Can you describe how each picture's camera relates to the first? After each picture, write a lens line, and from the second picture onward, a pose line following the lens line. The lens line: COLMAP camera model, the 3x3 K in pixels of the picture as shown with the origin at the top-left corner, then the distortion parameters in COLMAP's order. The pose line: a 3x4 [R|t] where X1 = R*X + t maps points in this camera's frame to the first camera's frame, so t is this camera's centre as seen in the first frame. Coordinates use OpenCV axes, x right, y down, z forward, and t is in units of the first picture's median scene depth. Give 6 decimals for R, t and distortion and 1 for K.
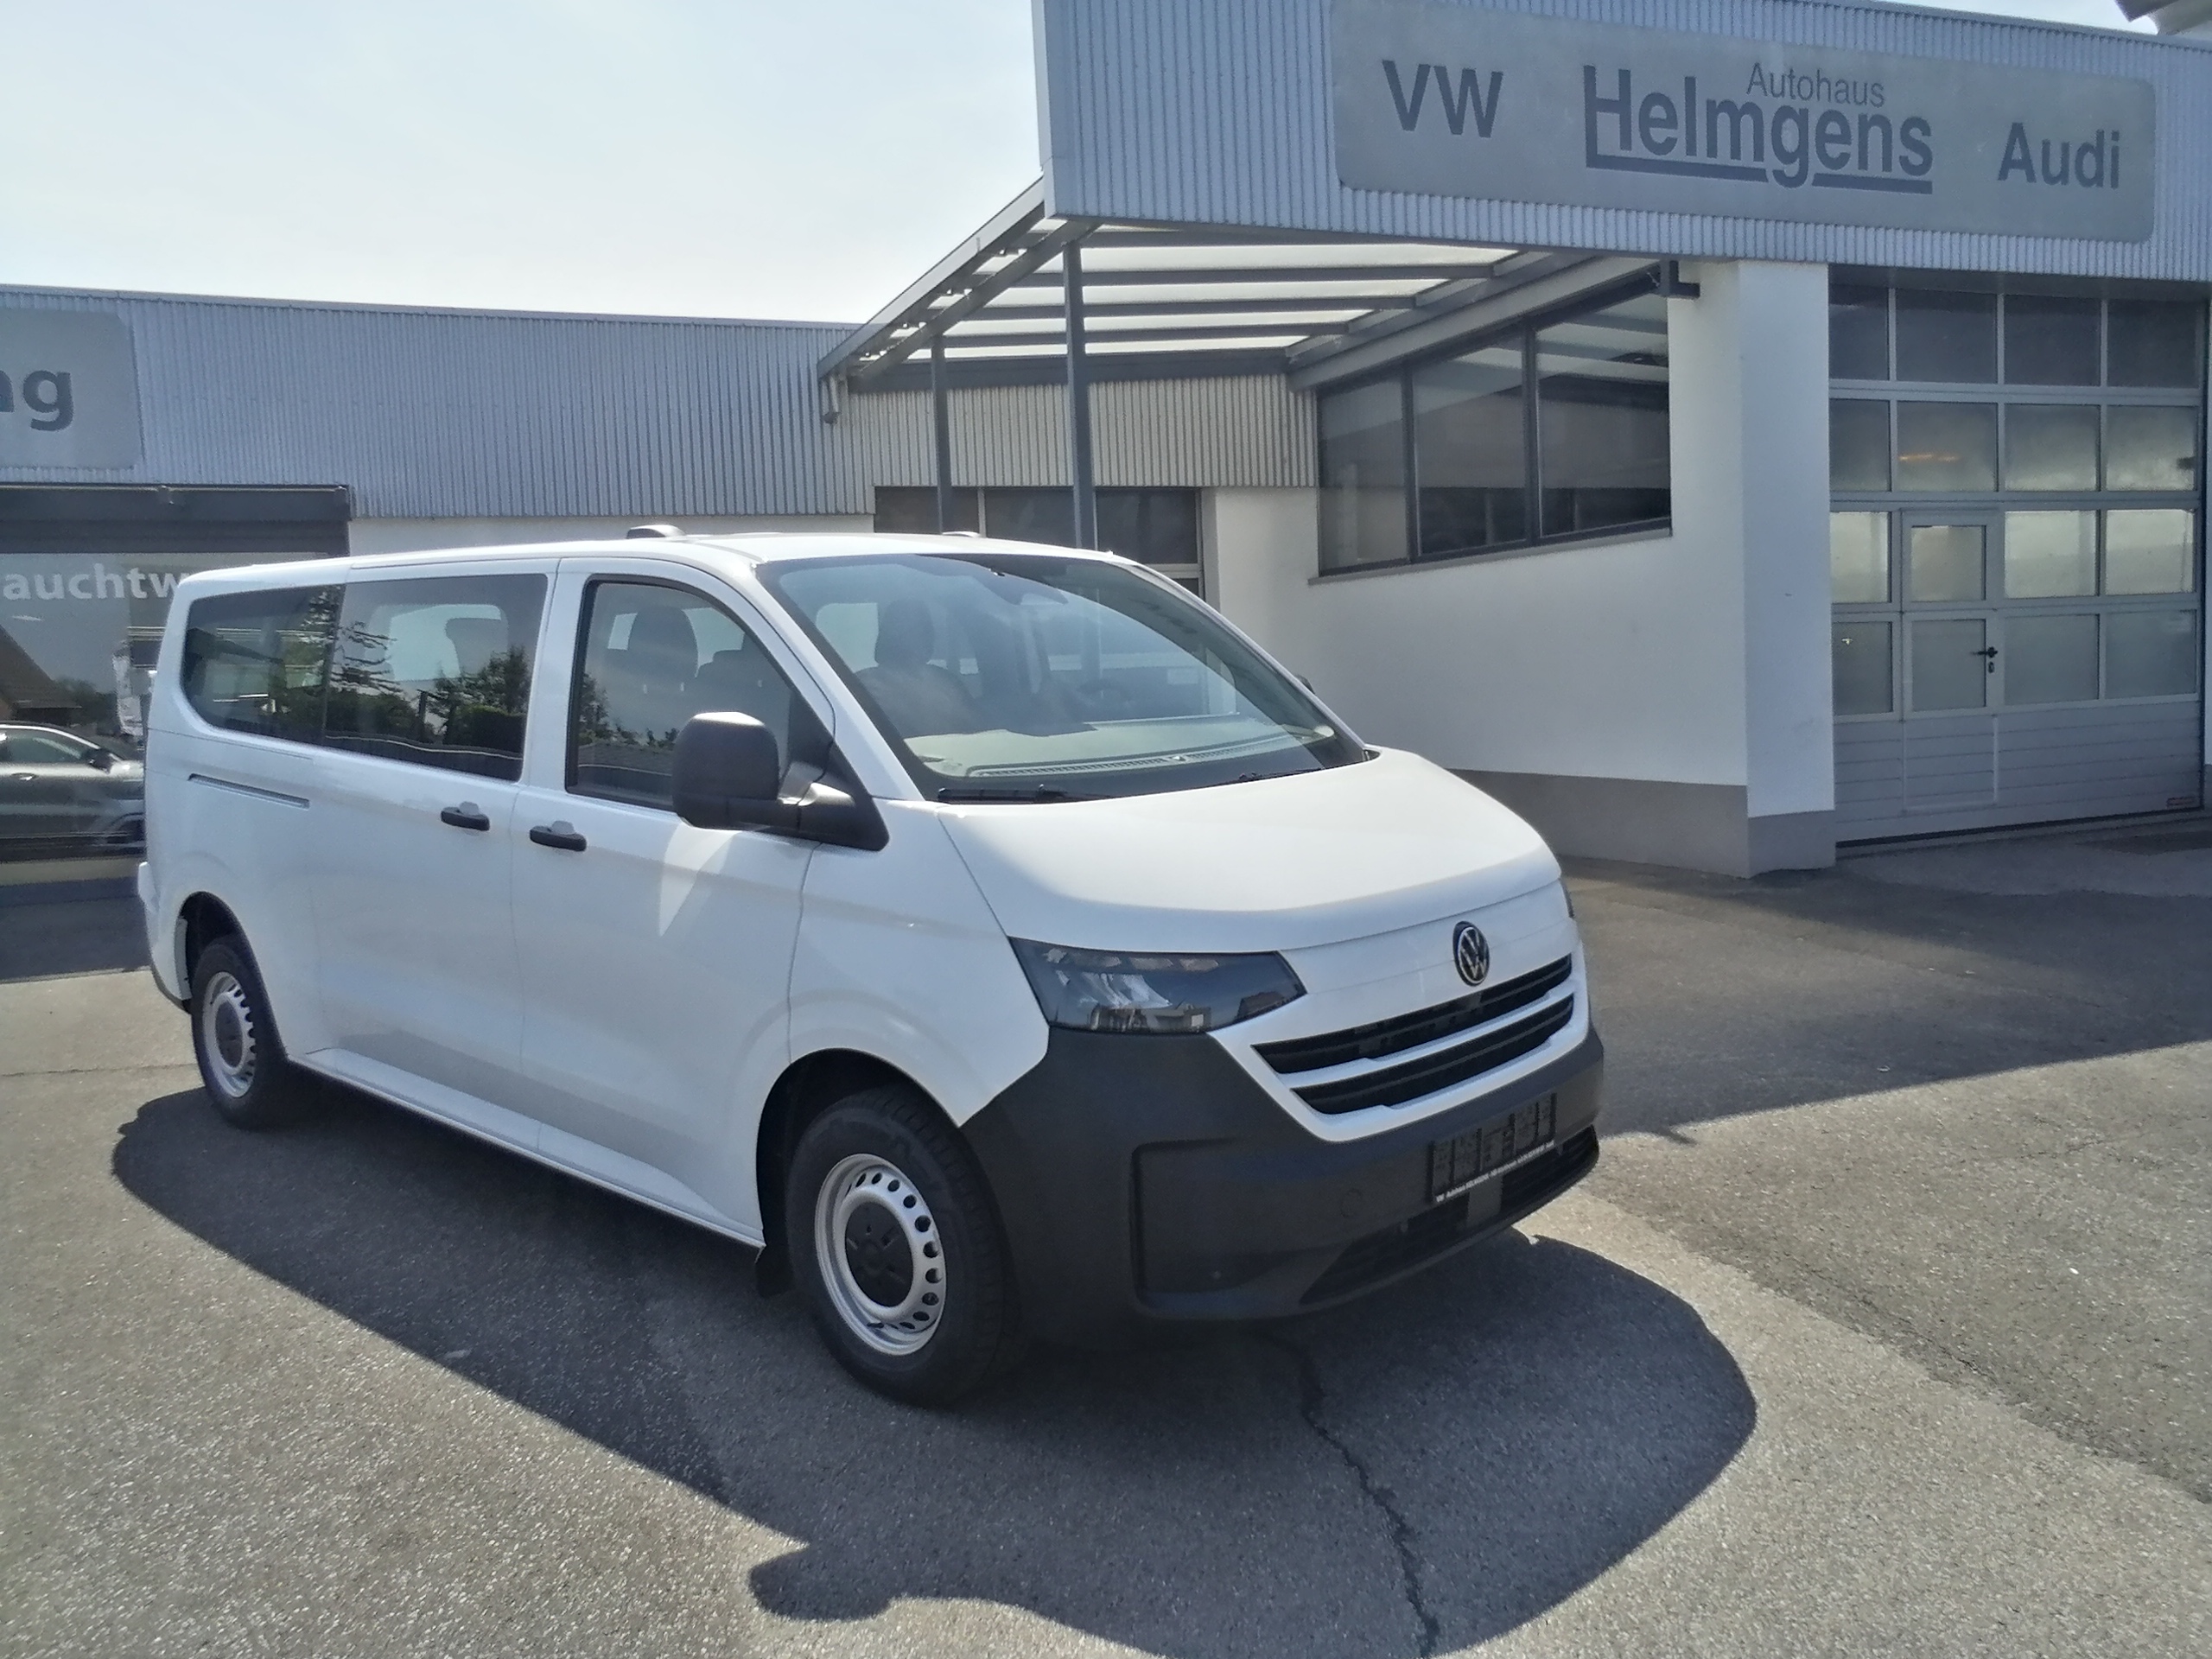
lens RADIAL K [[1723.3, 0, 1106.0], [0, 1723.3, 829.5], [0, 0, 1]] dist [-0.006791, 0.071211]
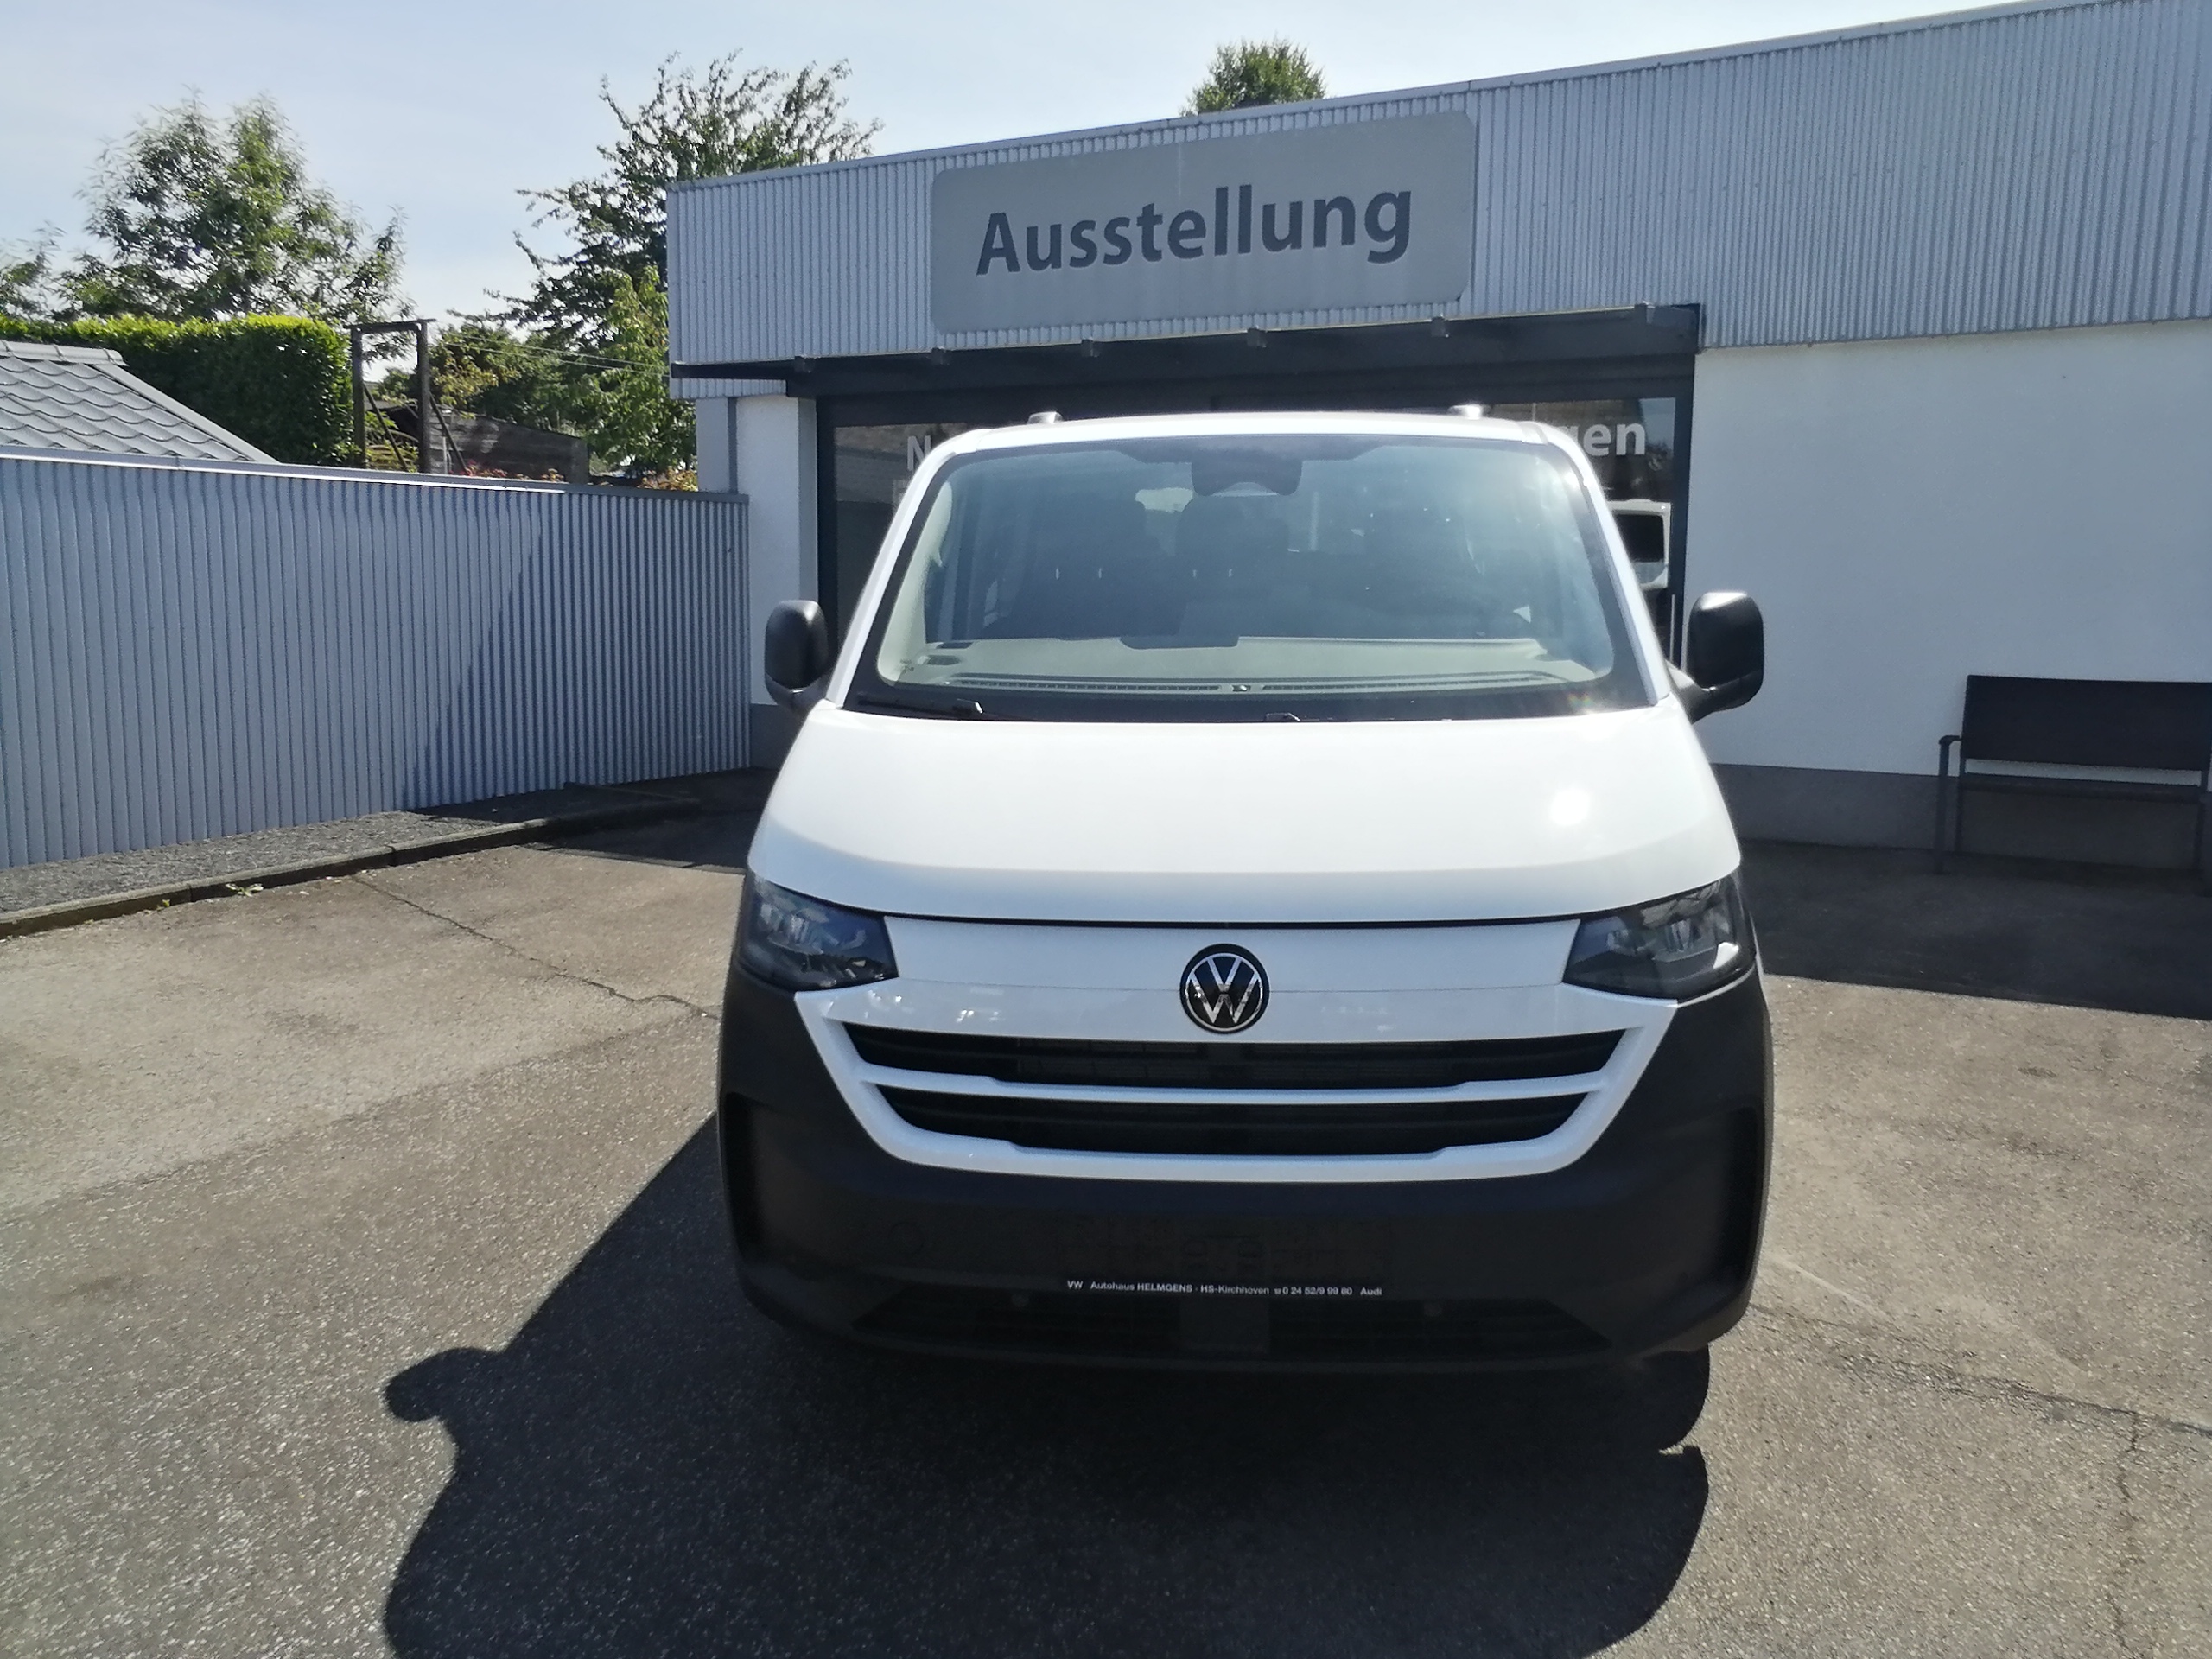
lens RADIAL K [[1723.3, 0, 1106.0], [0, 1723.3, 829.5], [0, 0, 1]] dist [-0.006791, 0.071211]
pose [[0.628119, 0.168284, -0.759702, 0.756625], [-0.091831, 0.985542, 0.142386, -0.095129], [0.772679, -0.019671, 0.634492, 0.538054]]
